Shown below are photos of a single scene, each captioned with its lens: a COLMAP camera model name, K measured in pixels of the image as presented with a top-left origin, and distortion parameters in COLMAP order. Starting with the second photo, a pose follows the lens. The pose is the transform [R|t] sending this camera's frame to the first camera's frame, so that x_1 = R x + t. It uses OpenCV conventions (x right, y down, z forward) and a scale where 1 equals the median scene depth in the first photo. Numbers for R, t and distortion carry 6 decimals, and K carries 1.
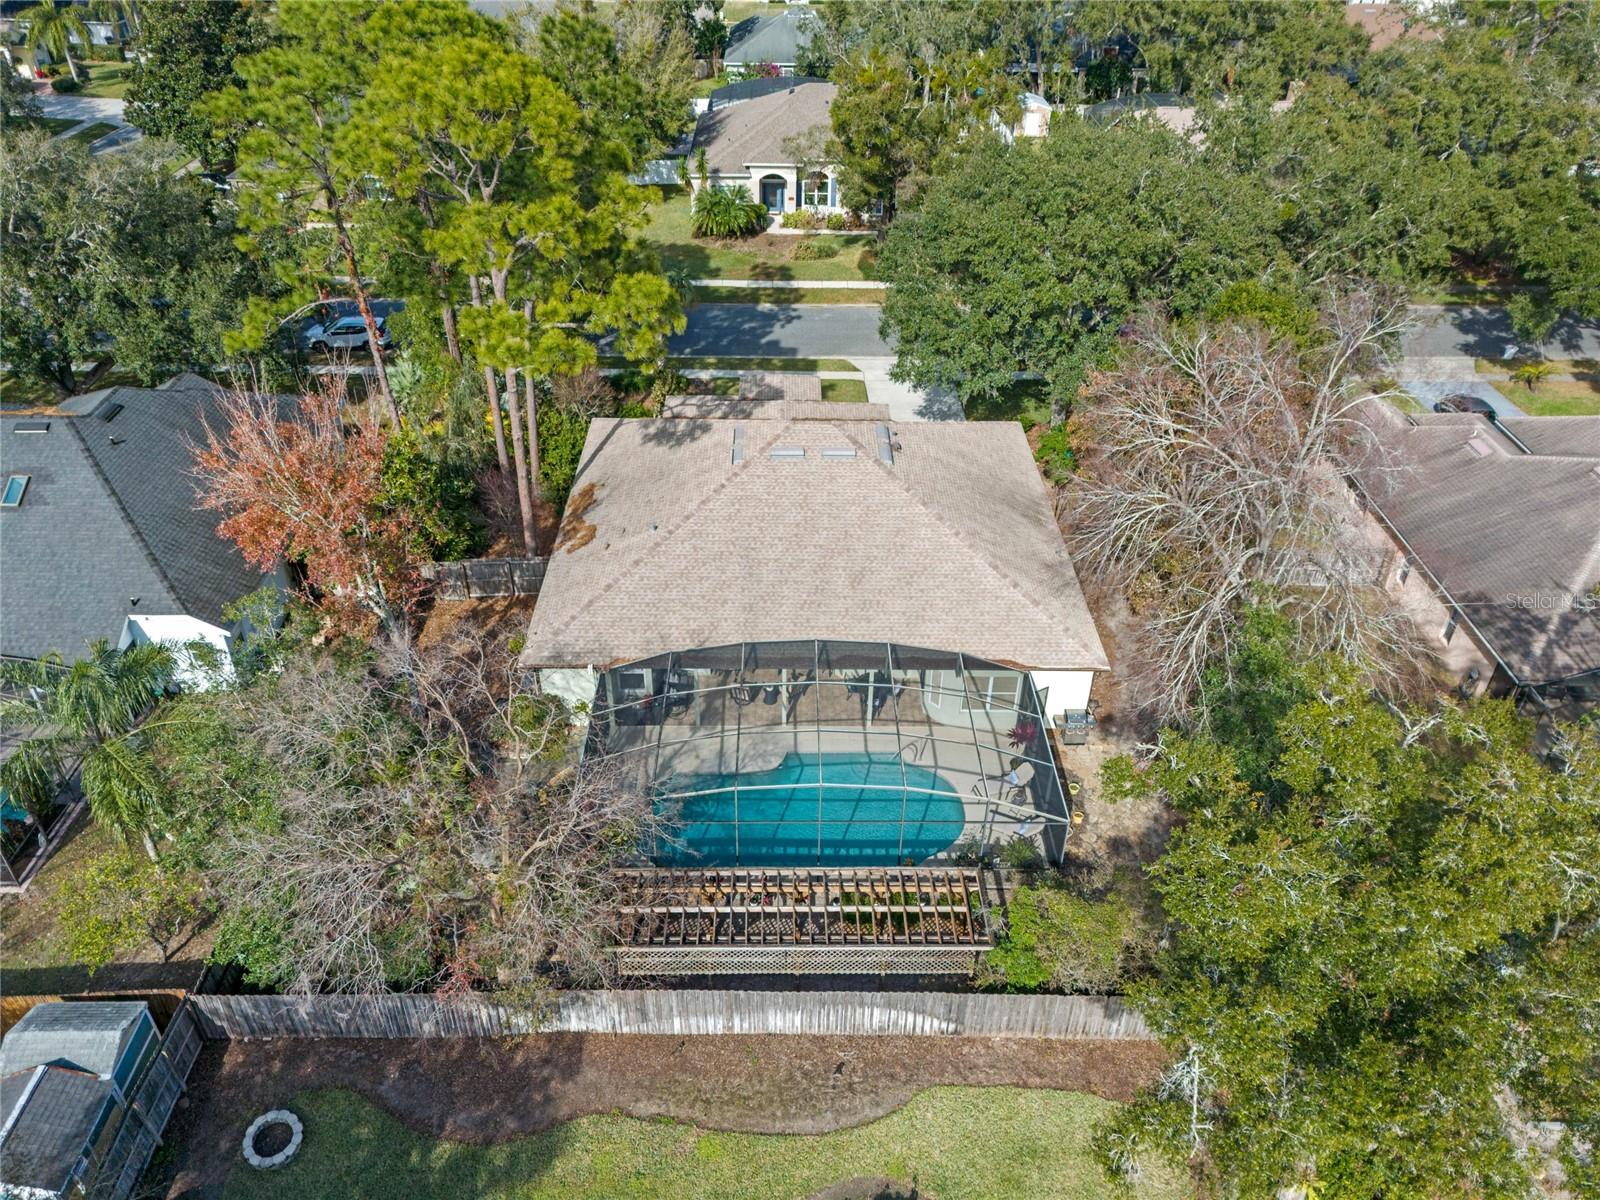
lens RADIAL K [[1194.8, 0, 813.3], [0, 1194.8, 595.9], [0, 0, 1]] dist [0.046546, -0.040864]
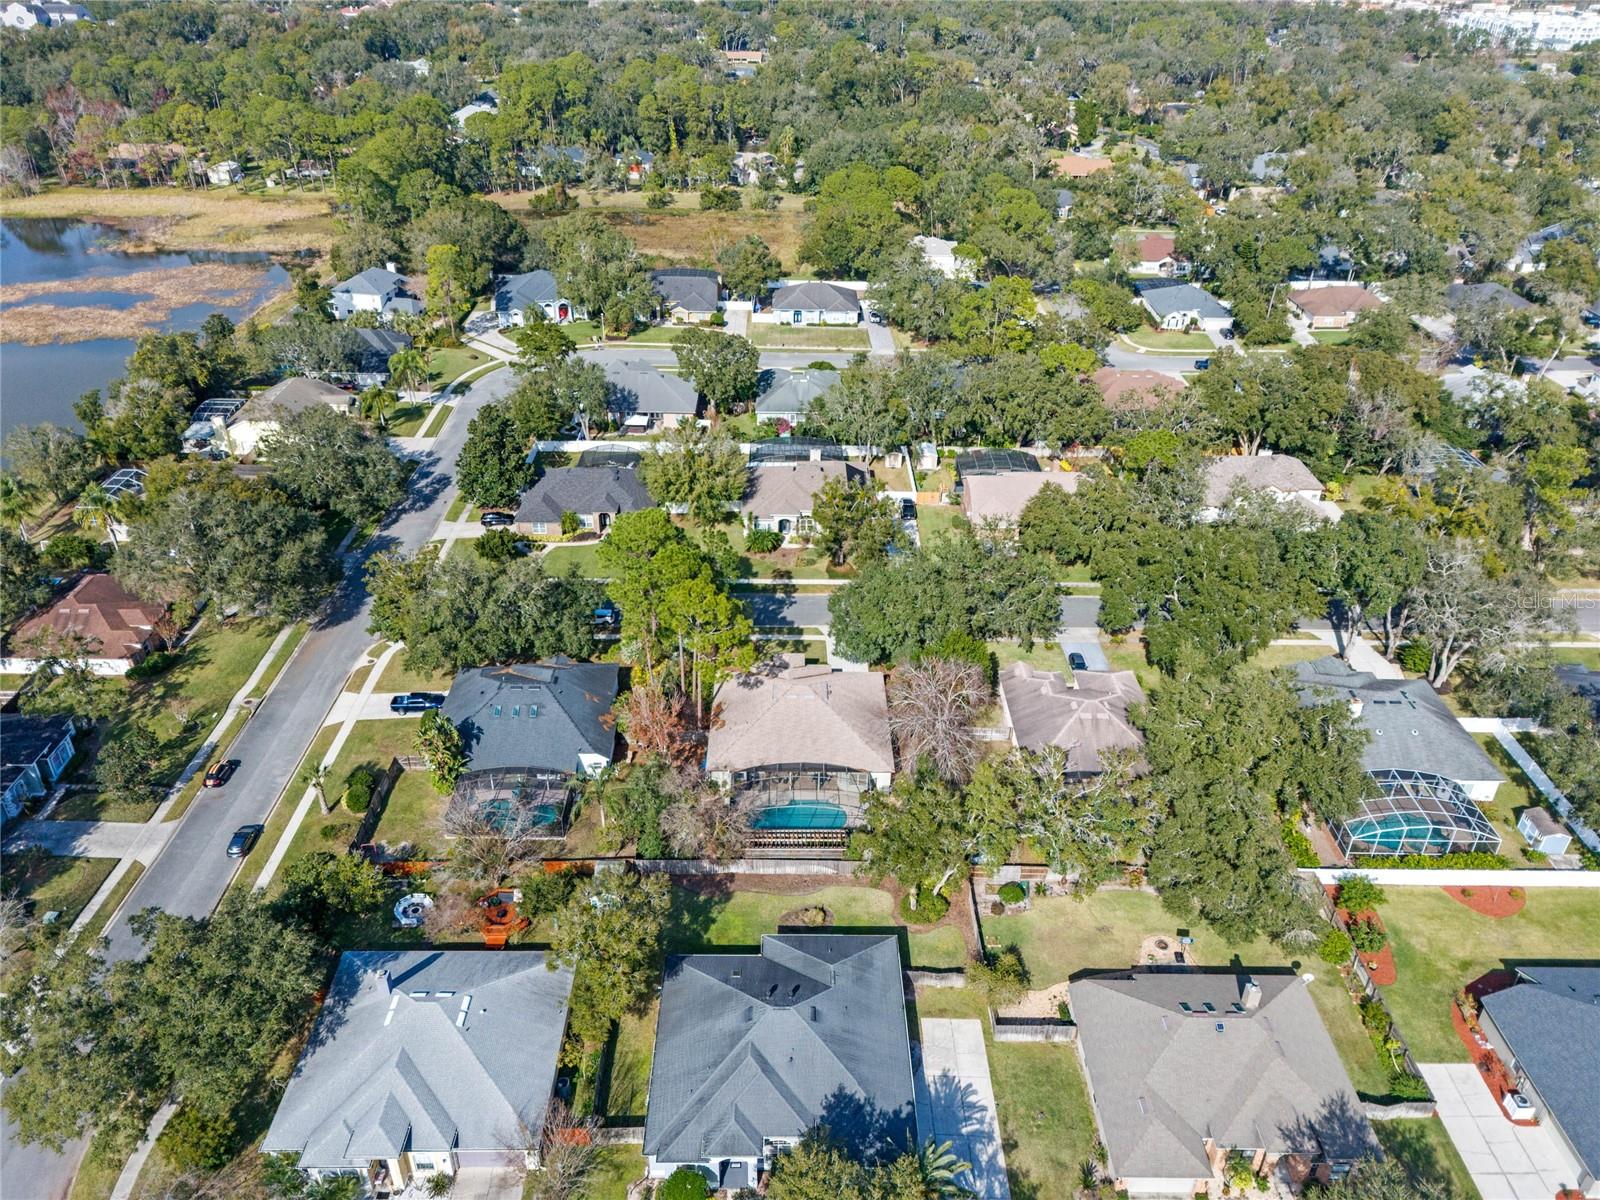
lens RADIAL K [[1194.8, 0, 838.1], [0, 1194.8, 573.4], [0, 0, 1]] dist [0.046546, -0.040864]
pose [[0.999620, 0.009627, 0.025812, 0.013967], [-0.007153, 0.995521, -0.094274, -0.150063], [-0.026604, 0.094053, 0.995212, -2.015862]]
